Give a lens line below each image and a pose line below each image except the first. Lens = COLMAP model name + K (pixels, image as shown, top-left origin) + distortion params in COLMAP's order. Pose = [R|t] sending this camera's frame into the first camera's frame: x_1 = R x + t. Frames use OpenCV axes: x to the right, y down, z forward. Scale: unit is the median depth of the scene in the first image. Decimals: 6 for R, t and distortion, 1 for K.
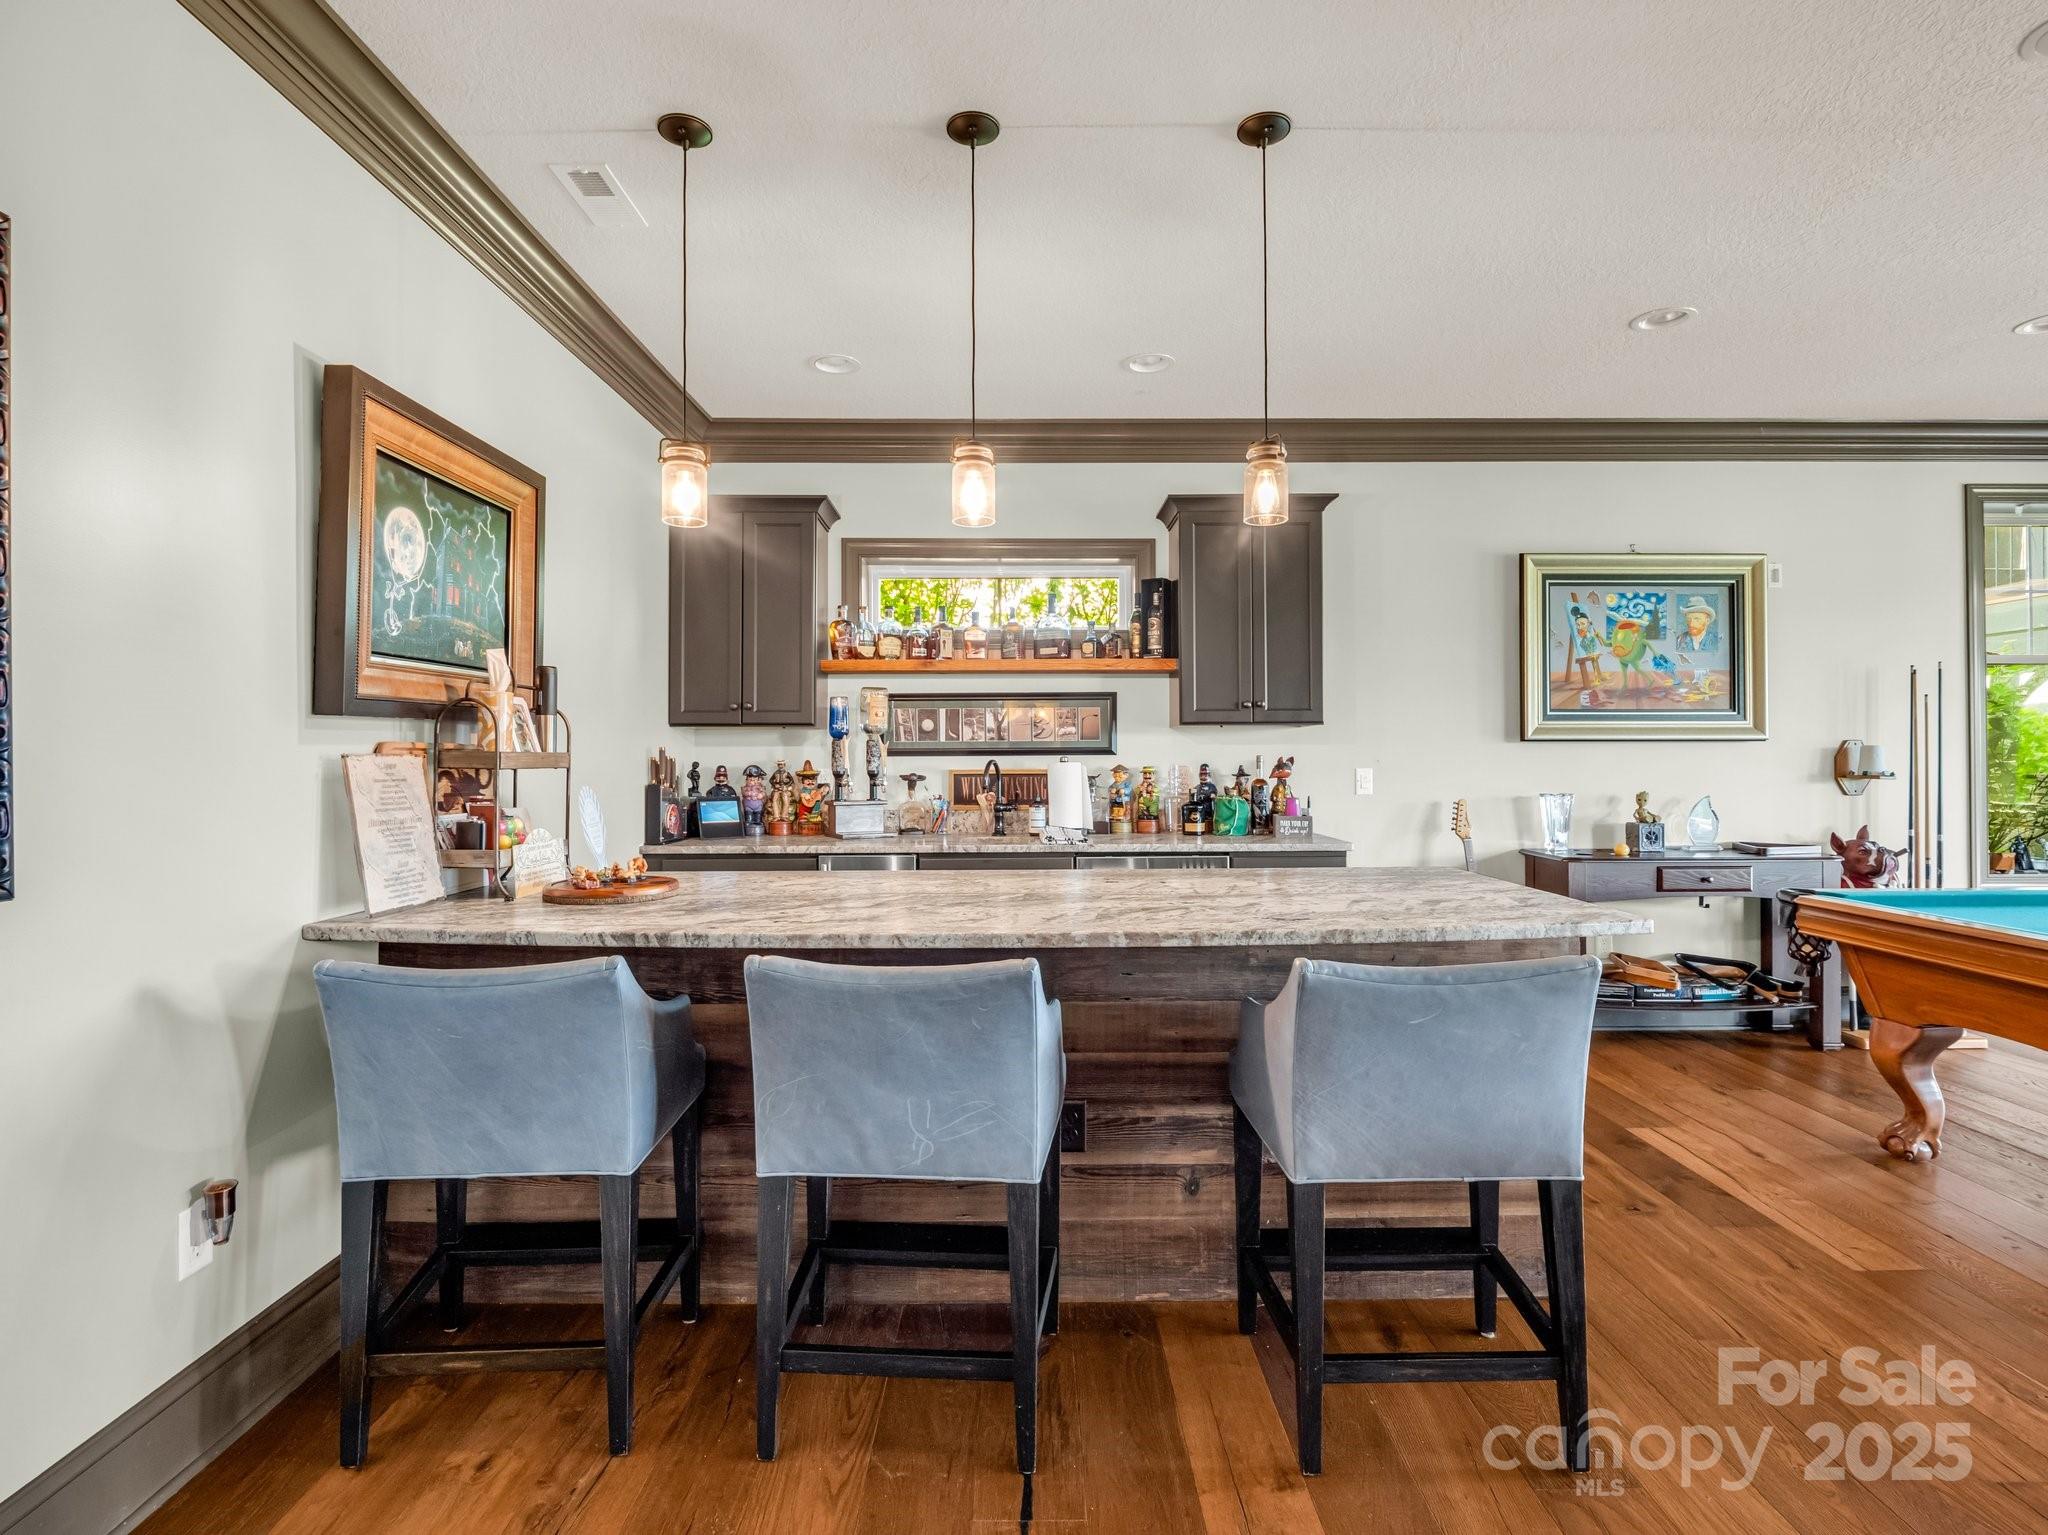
lens RADIAL K [[1011.1, 0, 1024.8], [0, 1011.1, 755.8], [0, 0, 1]] dist [-0.016028, 0.000529]
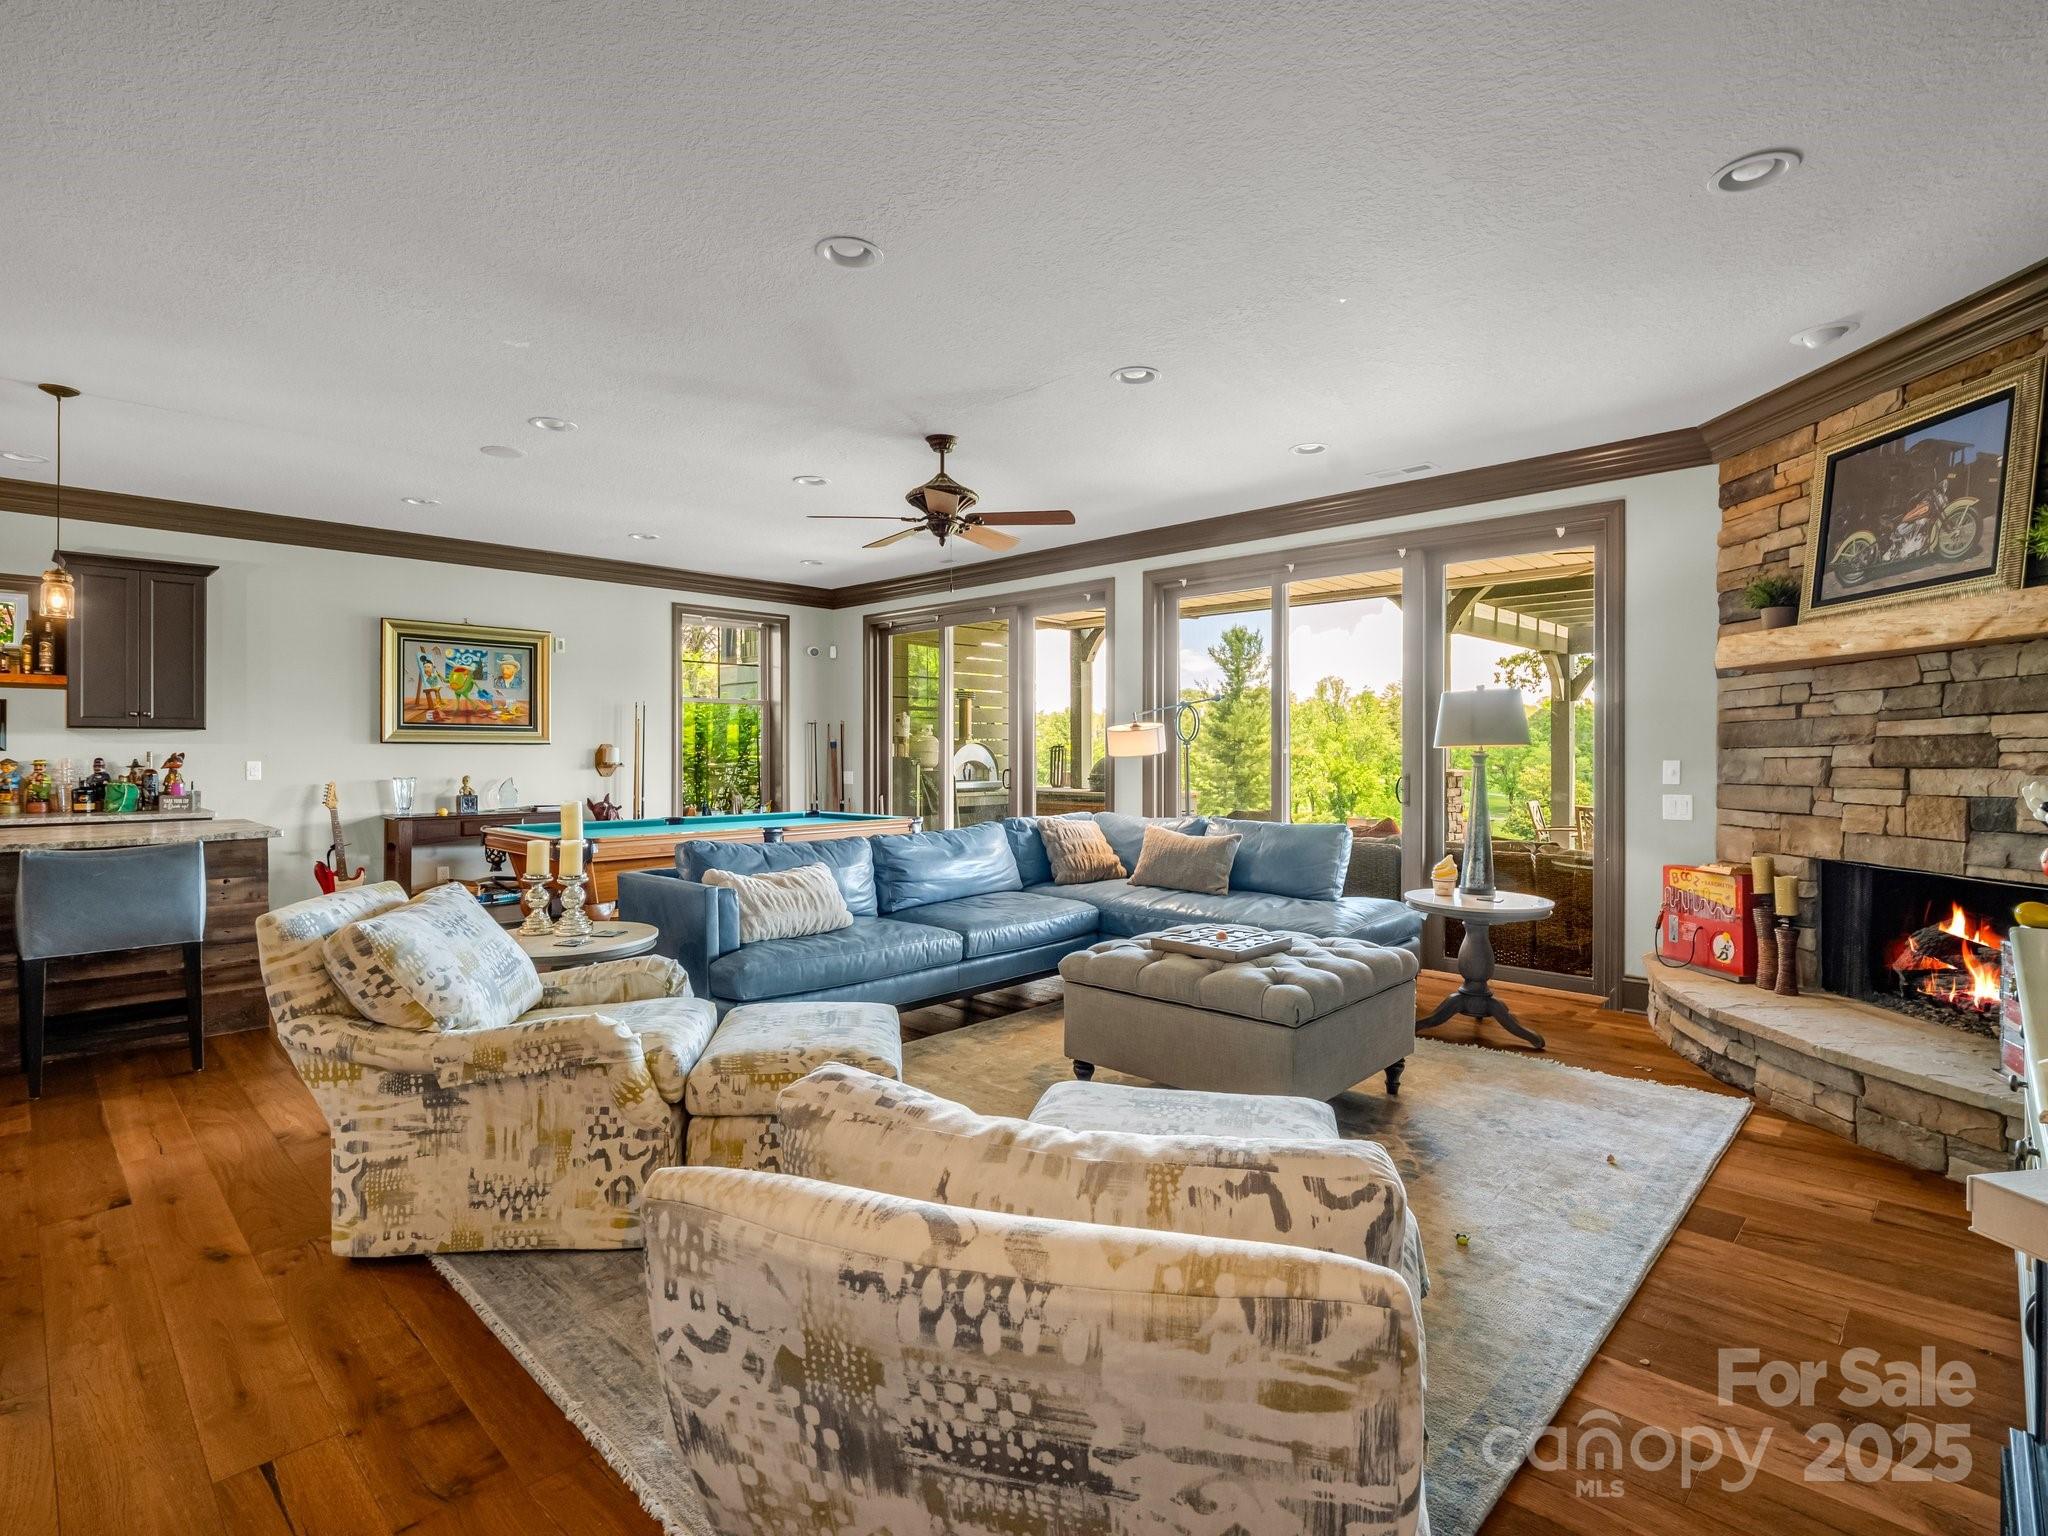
lens RADIAL K [[1011.1, 0, 1020.8], [0, 1011.1, 753.4], [0, 0, 1]] dist [-0.016028, 0.000529]
pose [[0.700588, 0.003755, 0.713556, 0.093058], [-0.004858, 0.999988, -0.000493, -0.002893], [-0.713550, -0.003121, 0.700598, -0.727997]]
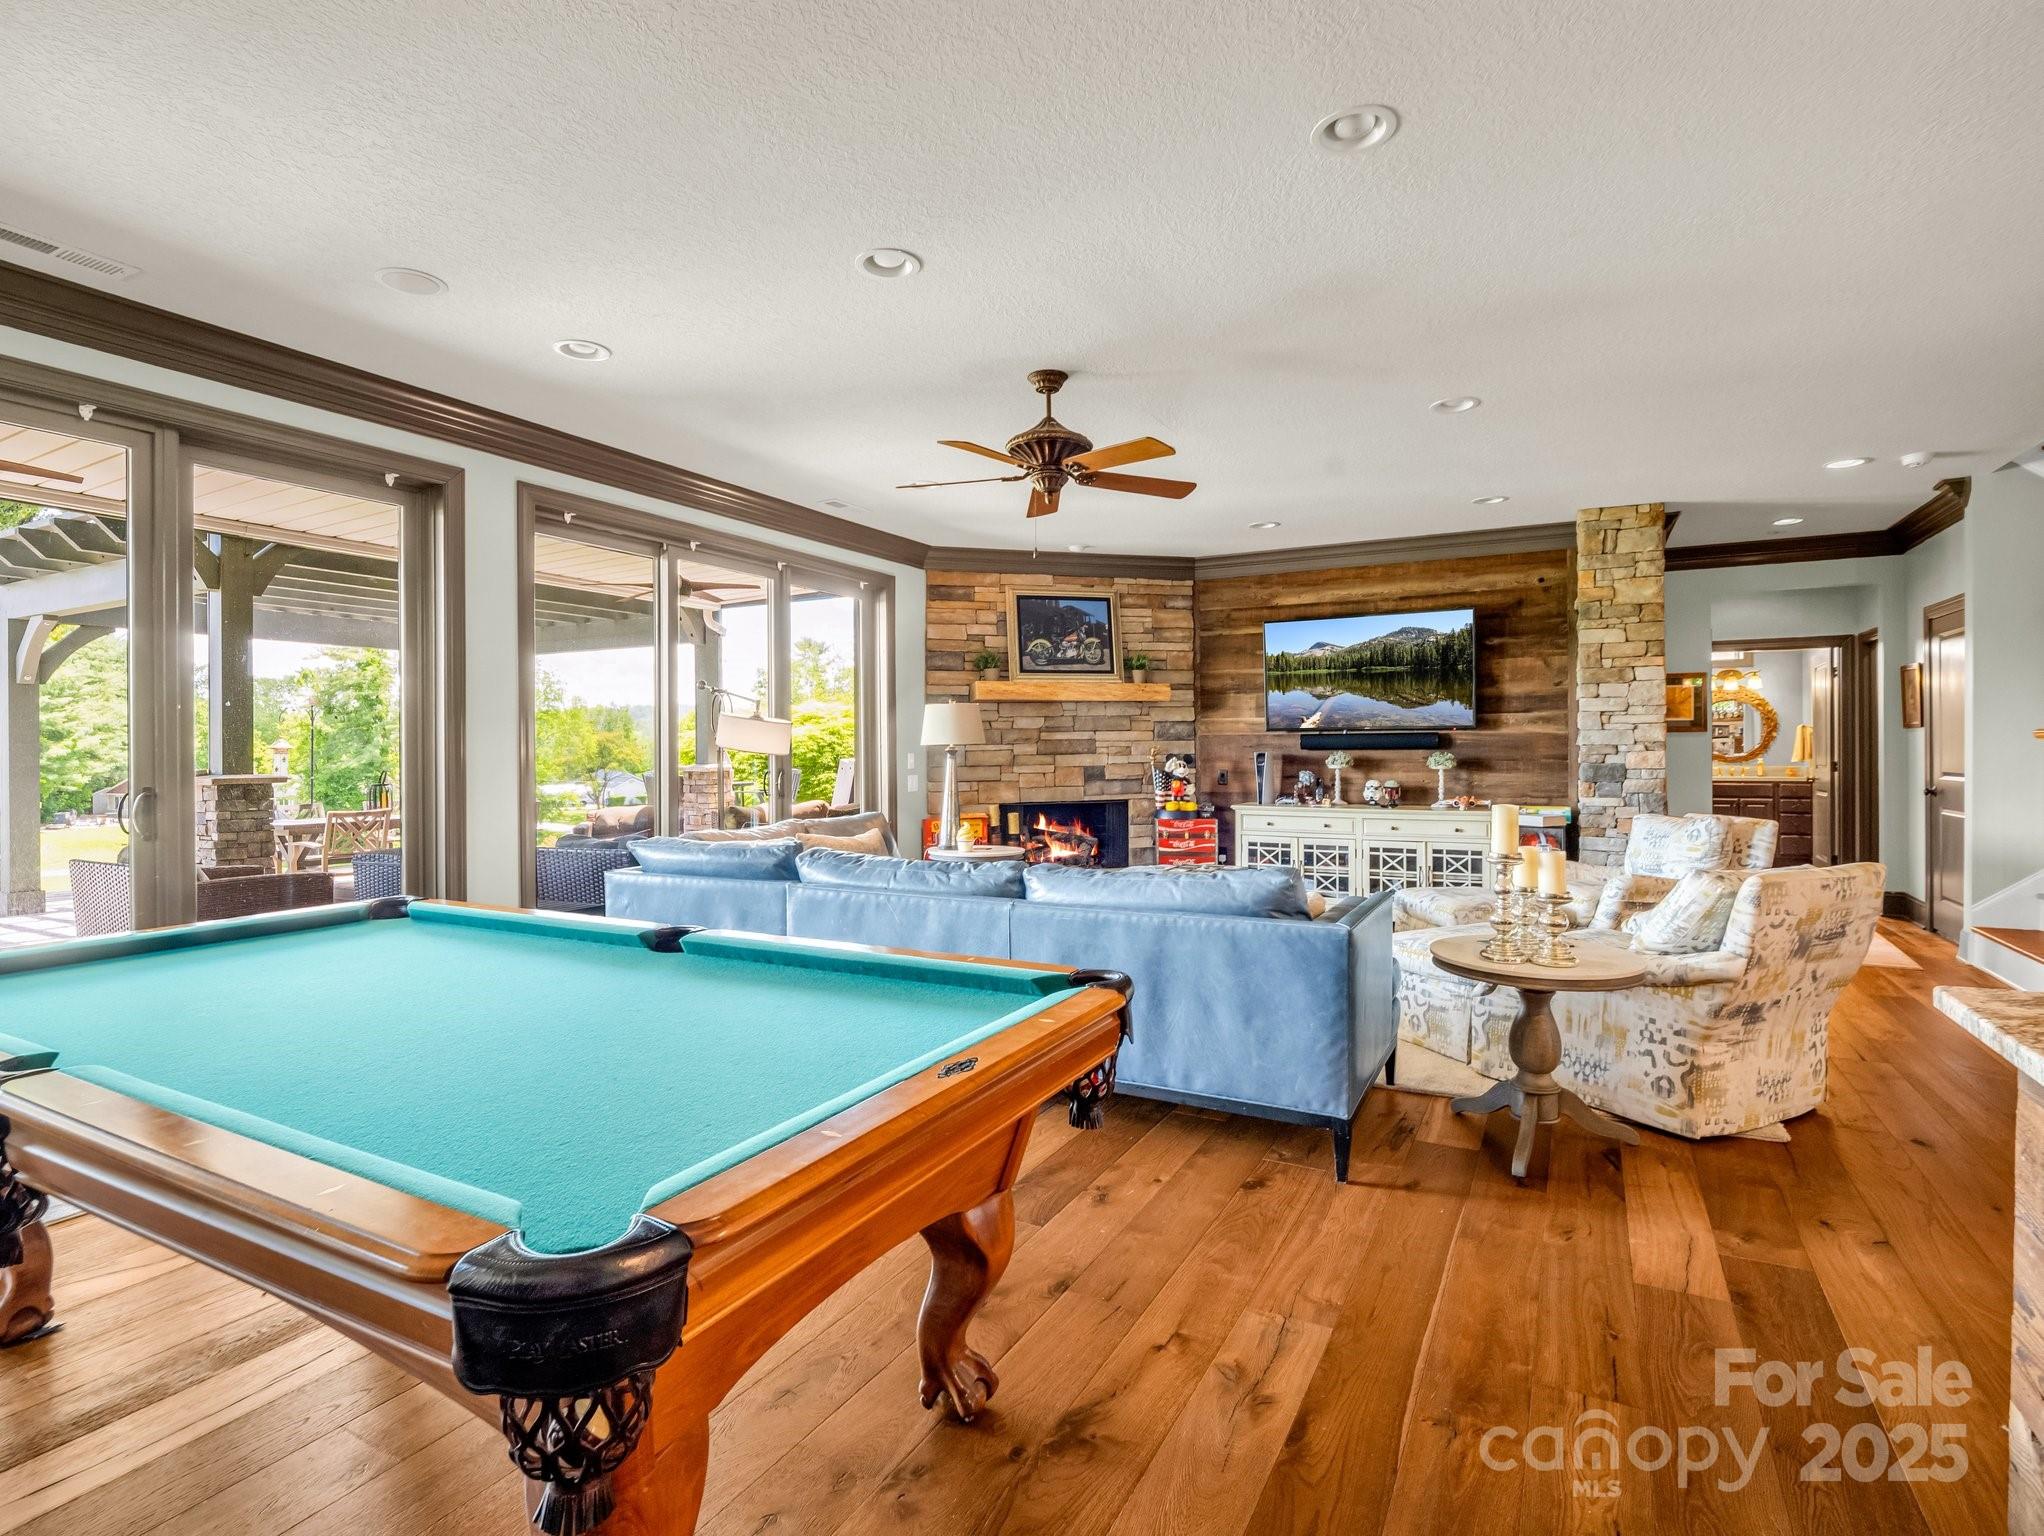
lens RADIAL K [[1009.2, 0, 1013.8], [0, 1009.2, 760.0], [0, 0, 1]] dist [-0.016028, 0.000529]
pose [[-0.873263, 0.007706, 0.487187, 0.678817], [0.009619, 0.999953, 0.001425, 0.025890], [-0.487153, 0.005931, -0.873296, 2.556666]]
